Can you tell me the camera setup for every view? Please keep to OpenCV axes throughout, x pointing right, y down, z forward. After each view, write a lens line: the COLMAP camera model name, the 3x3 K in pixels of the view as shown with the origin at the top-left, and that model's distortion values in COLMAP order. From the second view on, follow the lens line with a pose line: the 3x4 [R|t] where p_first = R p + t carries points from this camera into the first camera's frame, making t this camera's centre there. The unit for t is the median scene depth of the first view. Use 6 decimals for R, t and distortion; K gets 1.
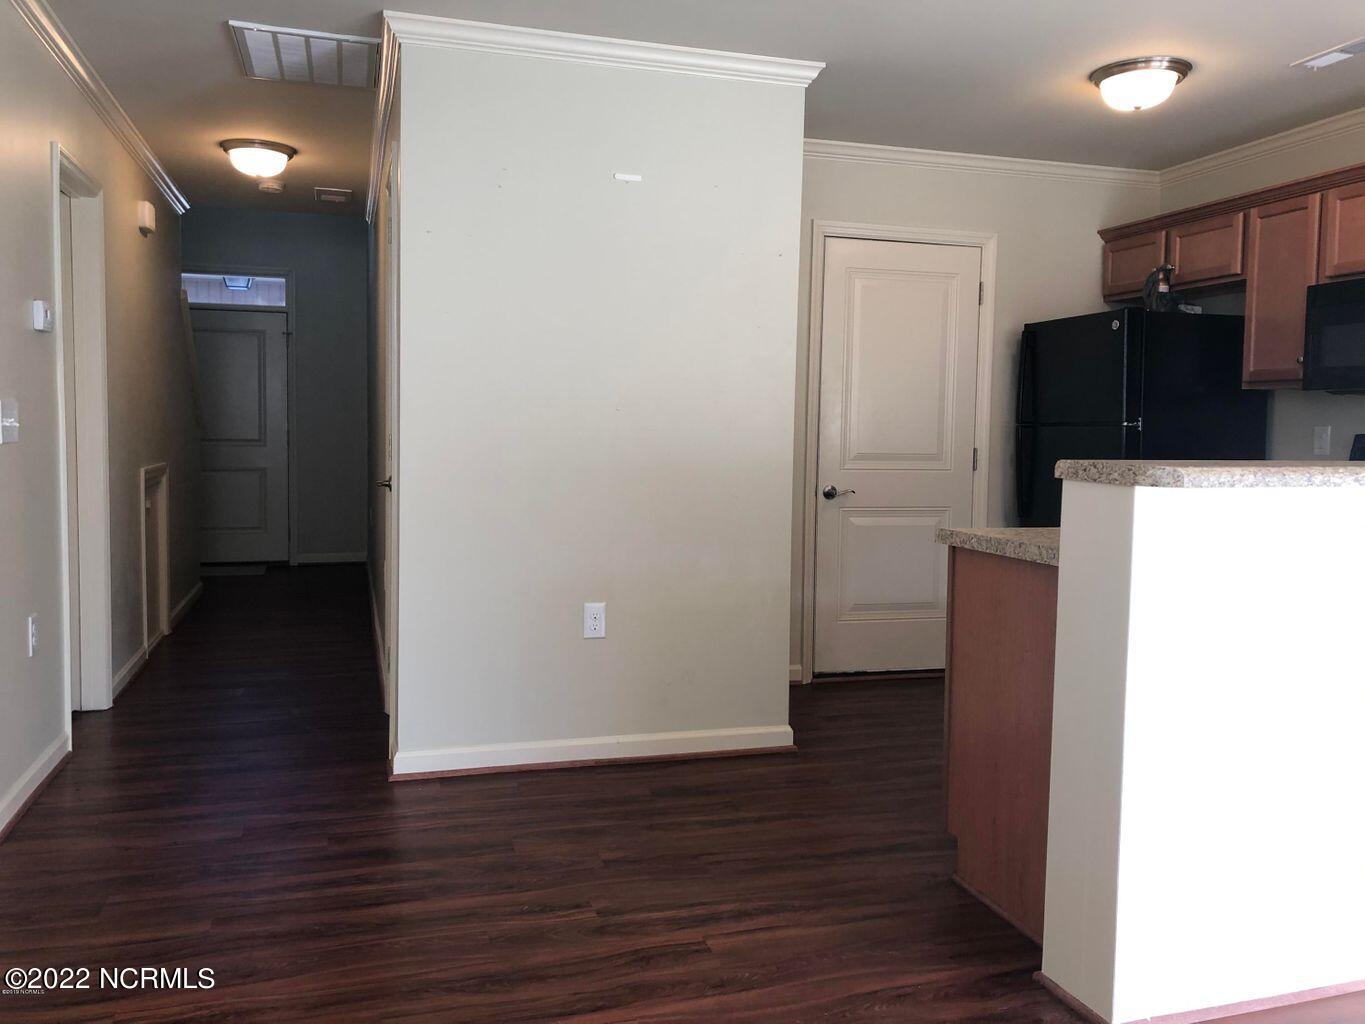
lens RADIAL K [[1116.6, 0, 686.9], [0, 1116.6, 493.8], [0, 0, 1]] dist [0.037202, -0.037696]
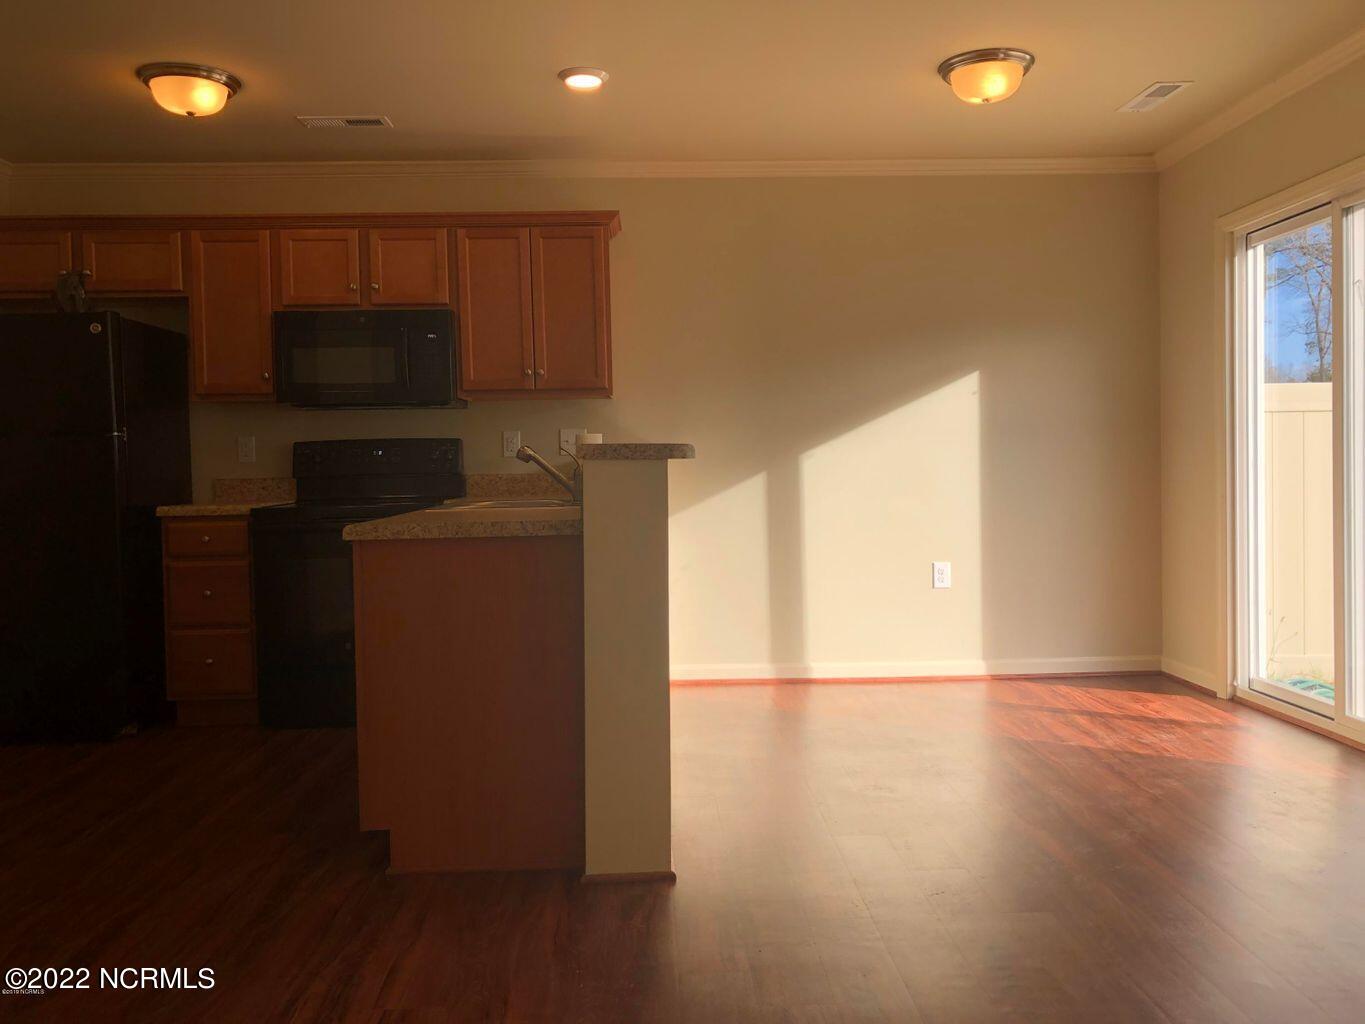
lens RADIAL K [[1116.6, 0, 681.8], [0, 1116.6, 499.8], [0, 0, 1]] dist [0.037202, -0.037696]
pose [[0.261434, -0.052815, 0.963775, -0.483212], [0.077881, 0.996400, 0.033477, -0.001022], [-0.962074, 0.066307, 0.264606, 0.347060]]
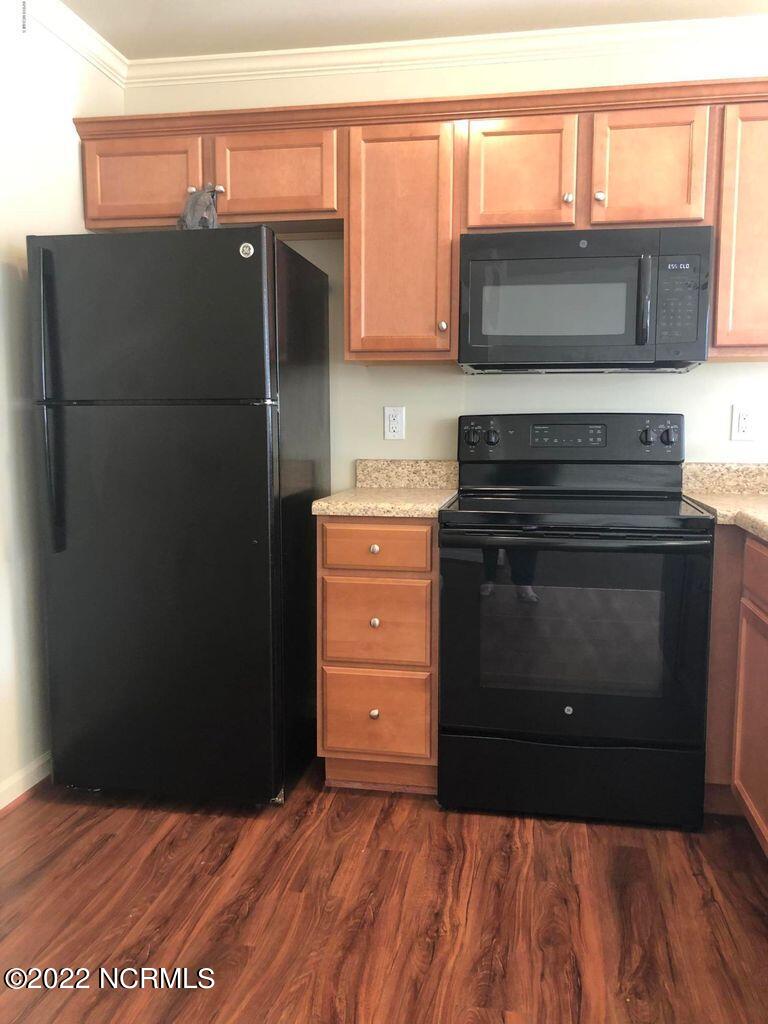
lens RADIAL K [[837.7, 0, 393.3], [0, 837.7, 507.6], [0, 0, 1]] dist [0.037202, -0.037696]
pose [[0.446615, -0.101801, 0.888916, -0.041275], [0.054579, 0.994756, 0.086501, -0.045430], [-0.893060, 0.009884, 0.449829, 0.841193]]
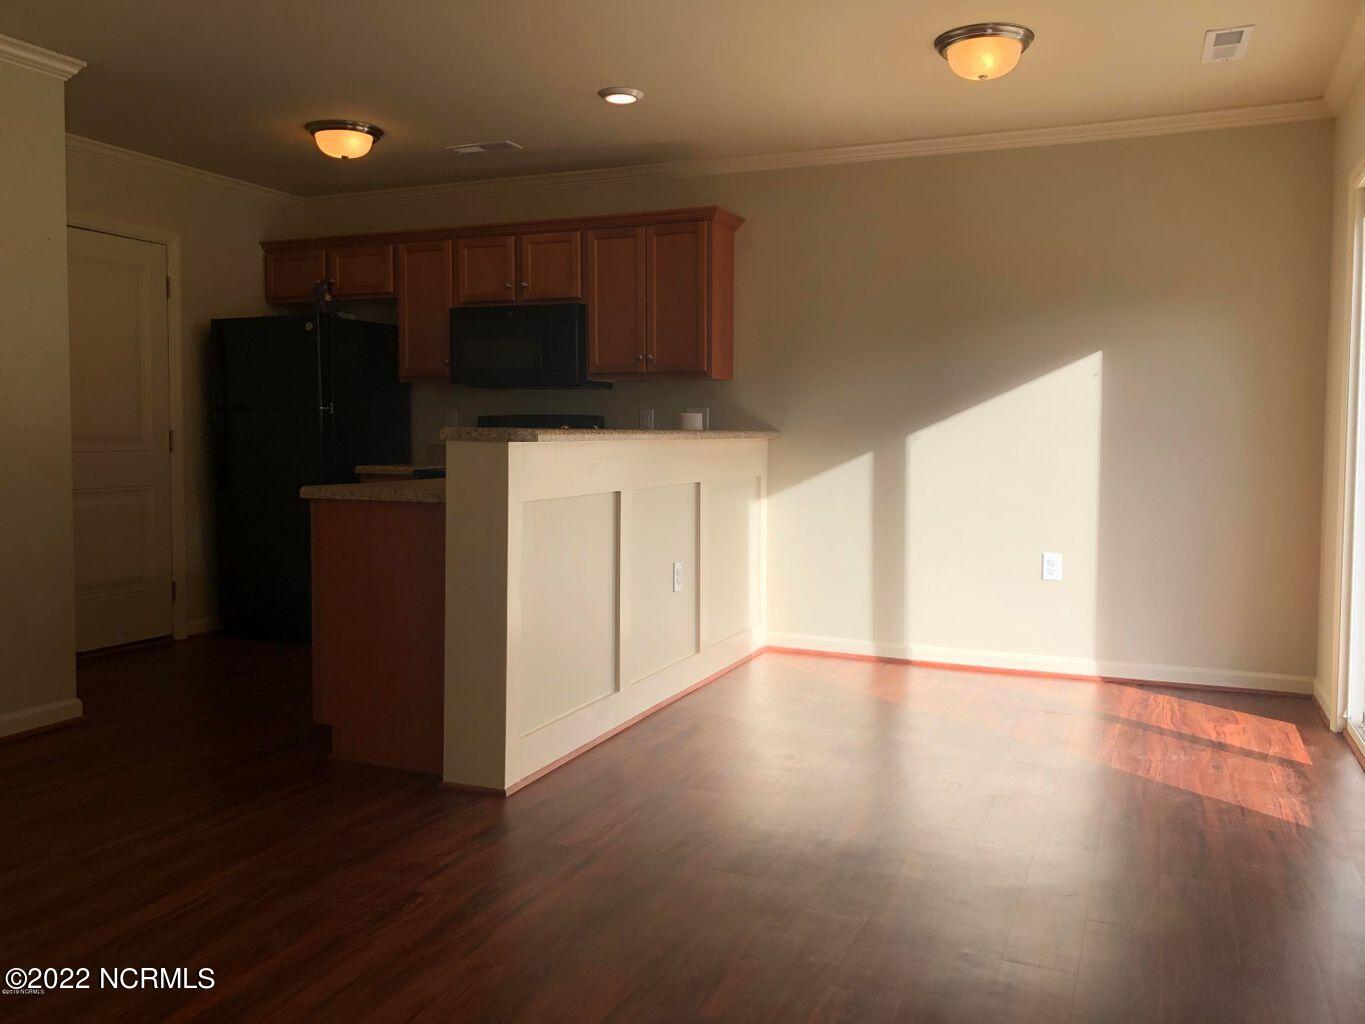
lens RADIAL K [[1116.6, 0, 686.8], [0, 1116.6, 498.0], [0, 0, 1]] dist [0.037202, -0.037696]
pose [[0.643382, -0.057118, 0.763411, -0.350160], [0.048816, 0.998244, 0.033547, 0.016928], [-0.763987, 0.015683, 0.645041, -0.109684]]
